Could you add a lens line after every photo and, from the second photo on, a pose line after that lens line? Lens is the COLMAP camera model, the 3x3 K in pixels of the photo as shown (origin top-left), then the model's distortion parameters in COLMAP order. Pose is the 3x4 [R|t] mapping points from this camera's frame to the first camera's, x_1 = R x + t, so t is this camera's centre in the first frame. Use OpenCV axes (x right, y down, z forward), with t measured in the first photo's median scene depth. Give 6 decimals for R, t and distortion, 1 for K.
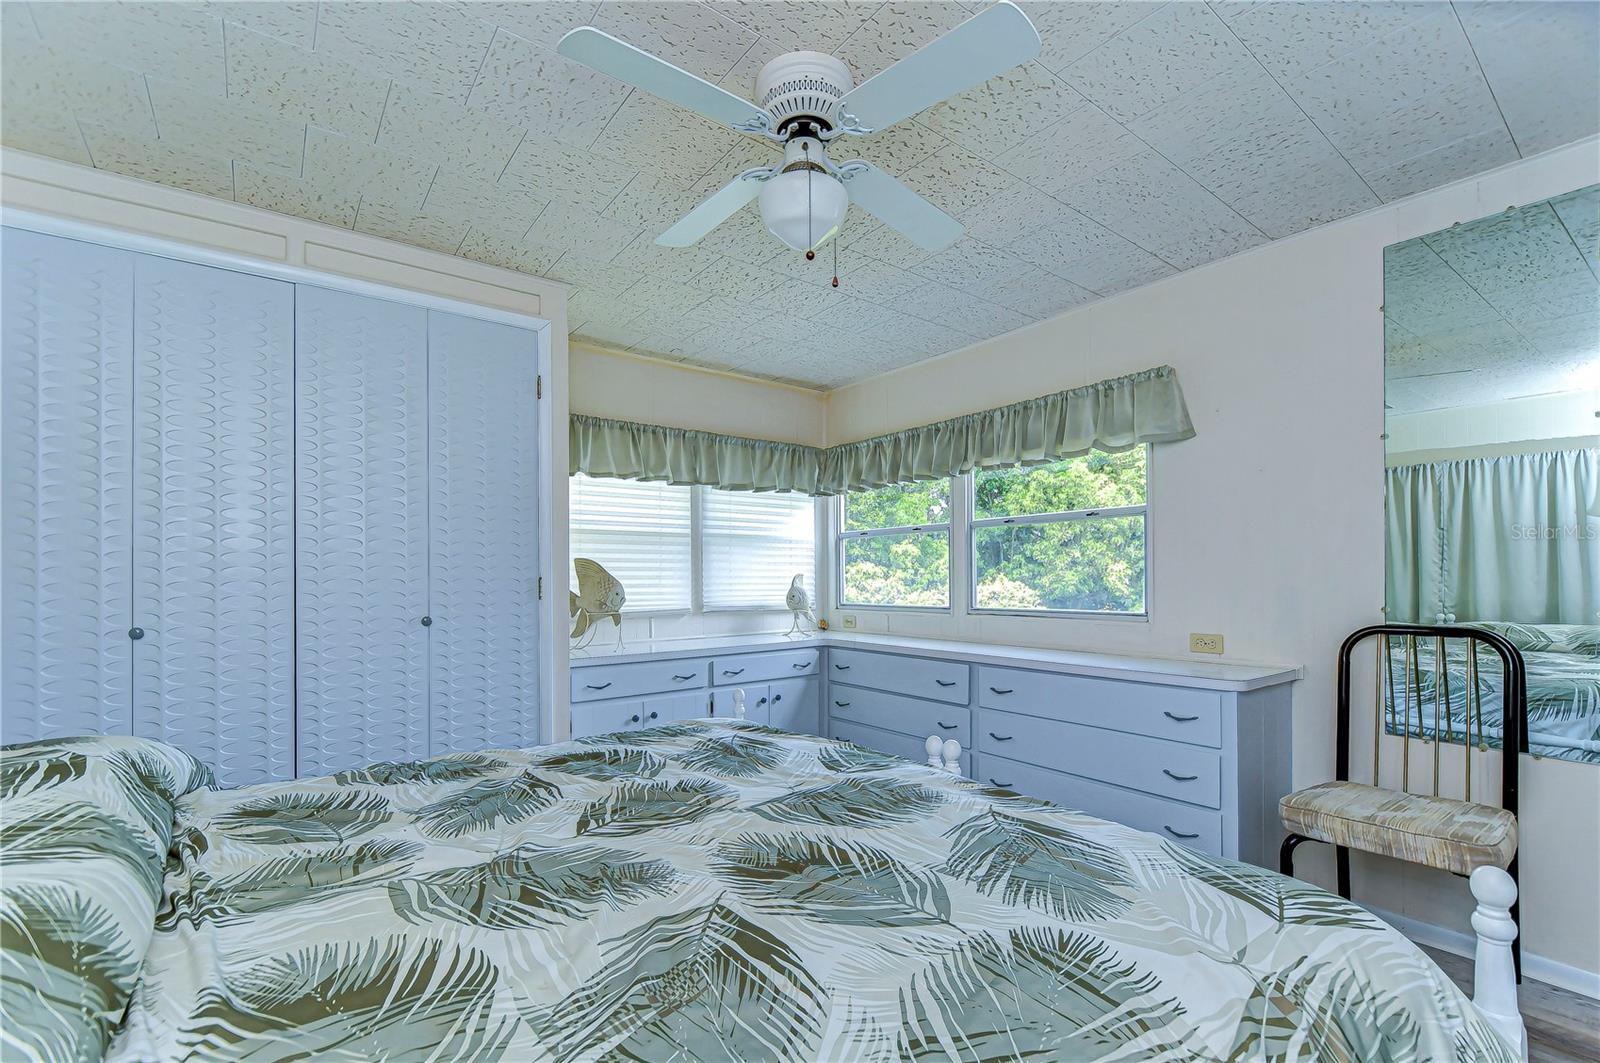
lens RADIAL K [[716.2, 0, 747.2], [0, 716.2, 582.2], [0, 0, 1]] dist [0.001174, -0.007068]
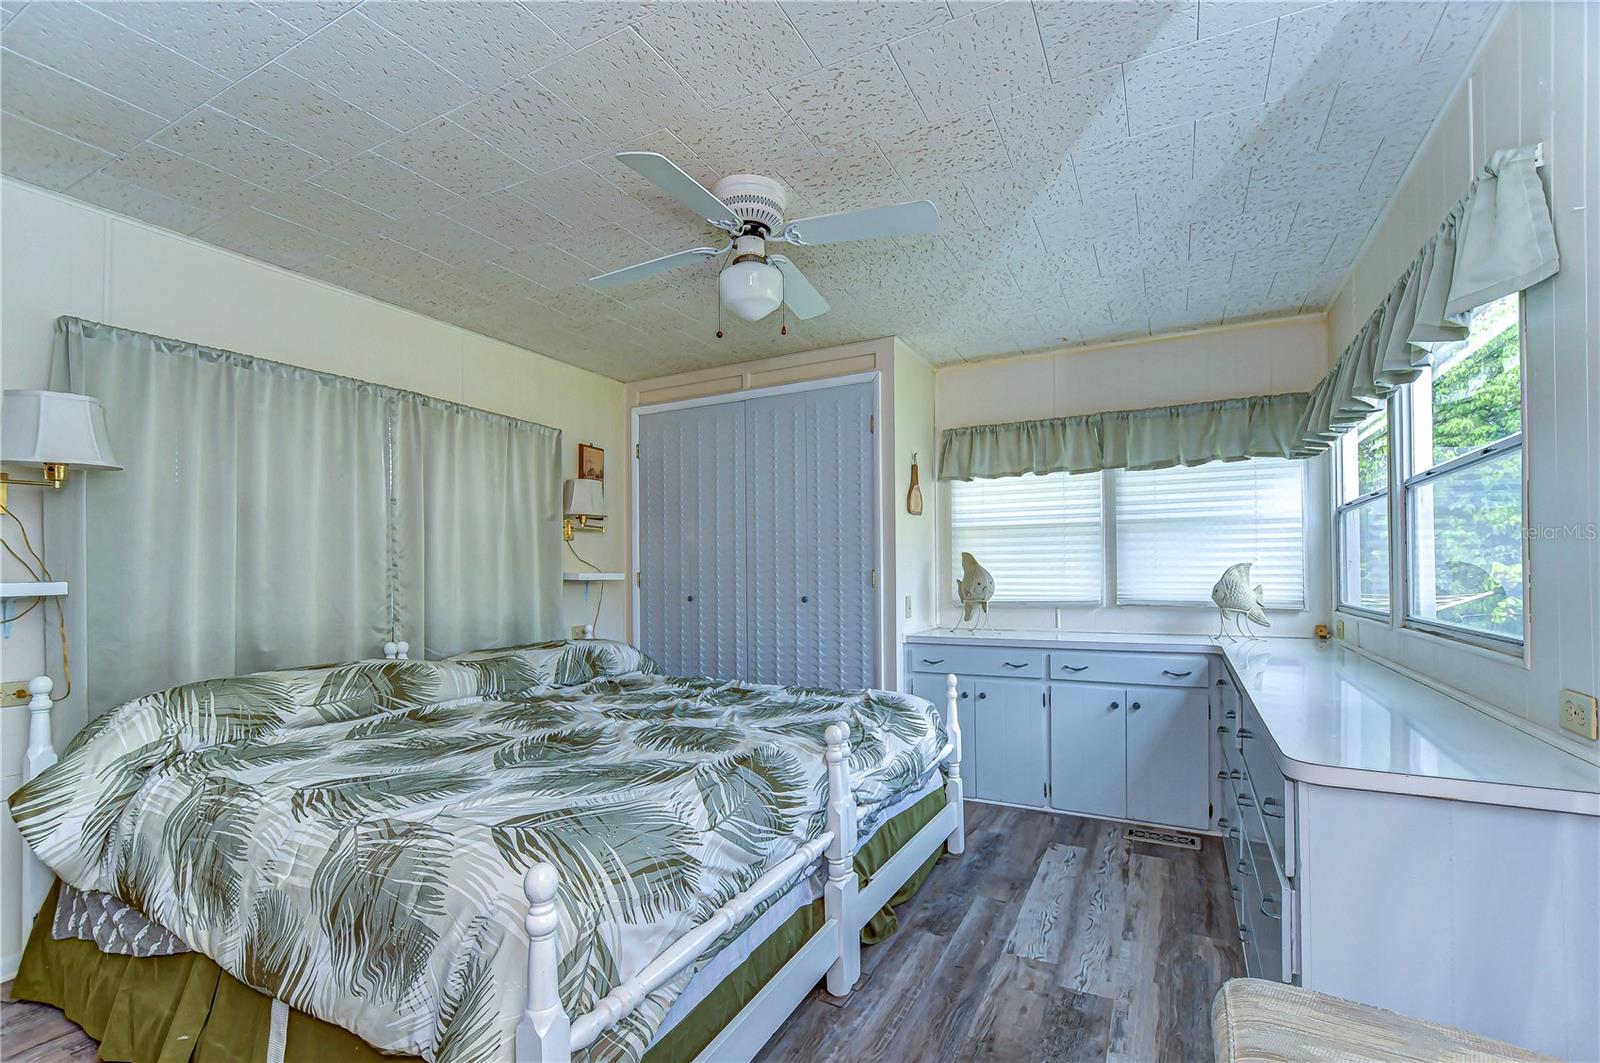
lens RADIAL K [[704.7, 0, 821.2], [0, 704.7, 571.2], [0, 0, 1]] dist [0.000567, -0.000242]
pose [[0.442896, 0.002300, -0.896570, 0.642711], [0.001325, 0.999994, 0.003220, -0.006491], [0.896572, -0.002614, 0.442890, 0.275223]]
